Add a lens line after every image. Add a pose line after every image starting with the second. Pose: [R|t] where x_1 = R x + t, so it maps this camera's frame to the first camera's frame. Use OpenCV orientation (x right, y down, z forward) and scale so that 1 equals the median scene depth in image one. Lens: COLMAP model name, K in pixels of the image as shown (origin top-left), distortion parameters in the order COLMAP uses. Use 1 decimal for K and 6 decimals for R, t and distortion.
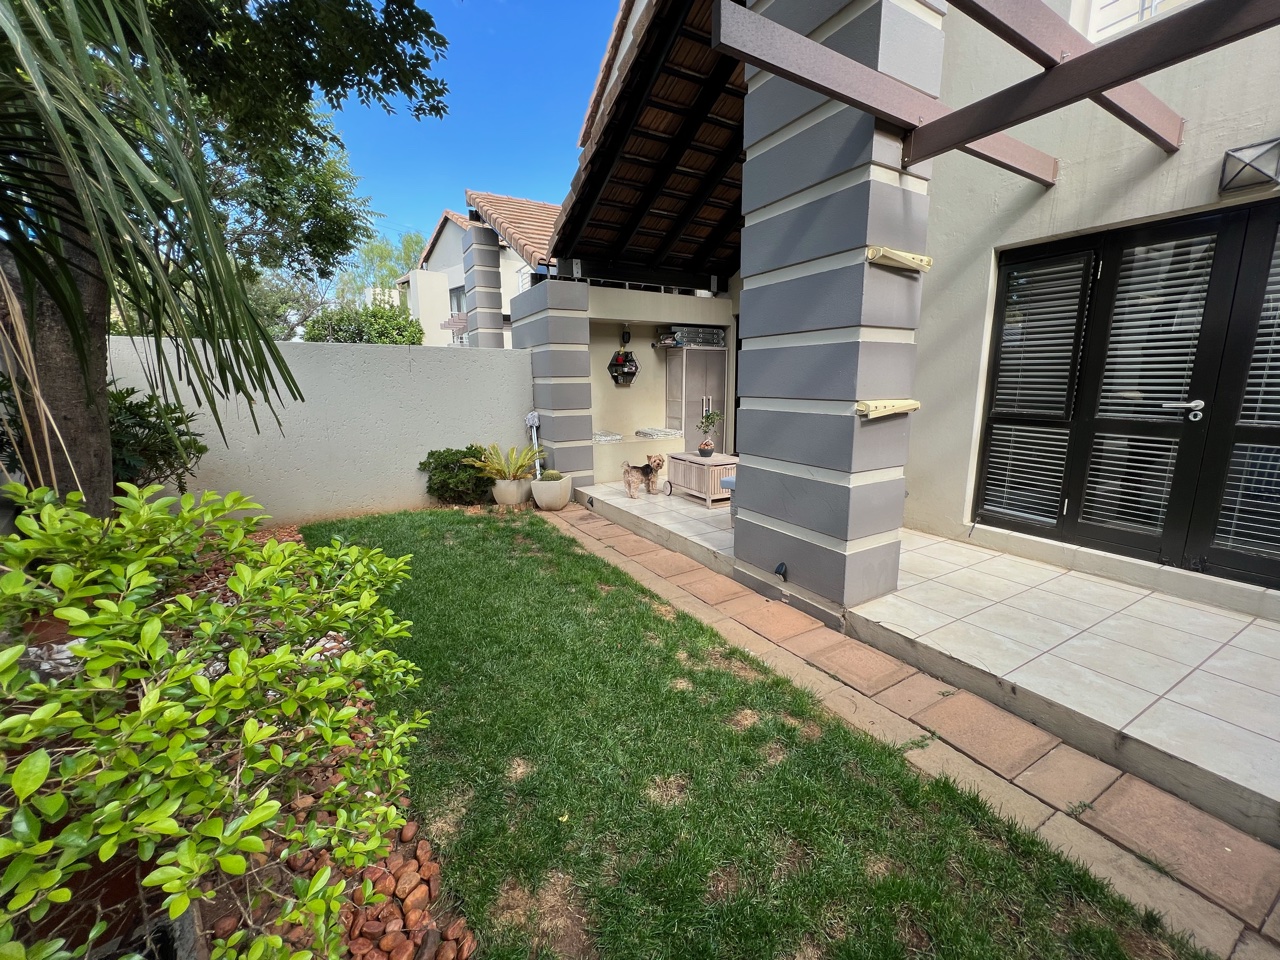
lens RADIAL K [[516.0, 0, 630.6], [0, 516.0, 481.3], [0, 0, 1]] dist [0.008946, 0.000354]
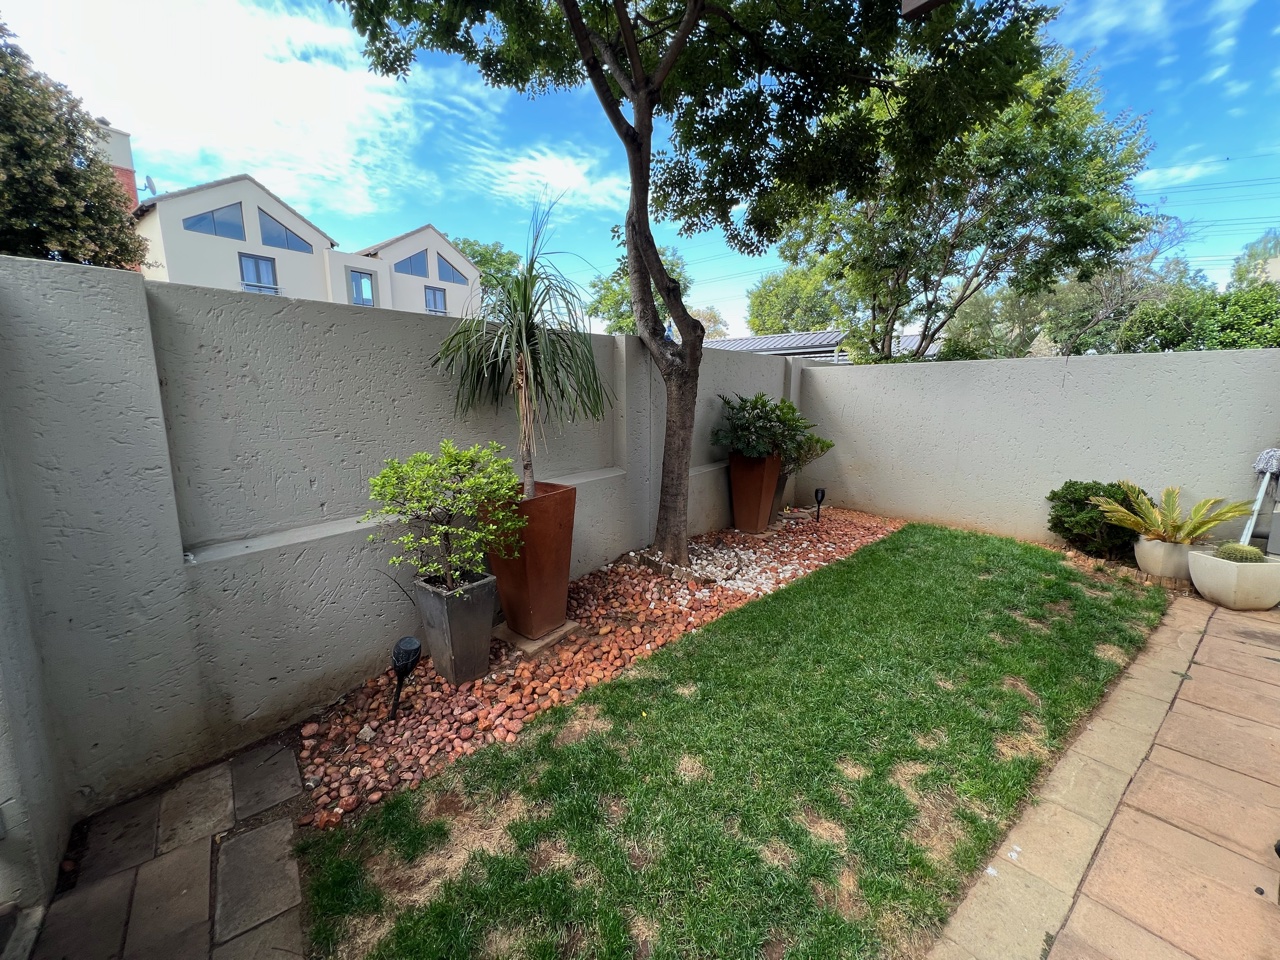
lens RADIAL K [[516.0, 0, 642.9], [0, 516.0, 478.6], [0, 0, 1]] dist [0.008946, 0.000354]
pose [[0.152827, 0.172201, -0.973135, 0.623587], [-0.180732, 0.972965, 0.143788, -0.109581], [0.971586, 0.153902, 0.179817, 0.333605]]
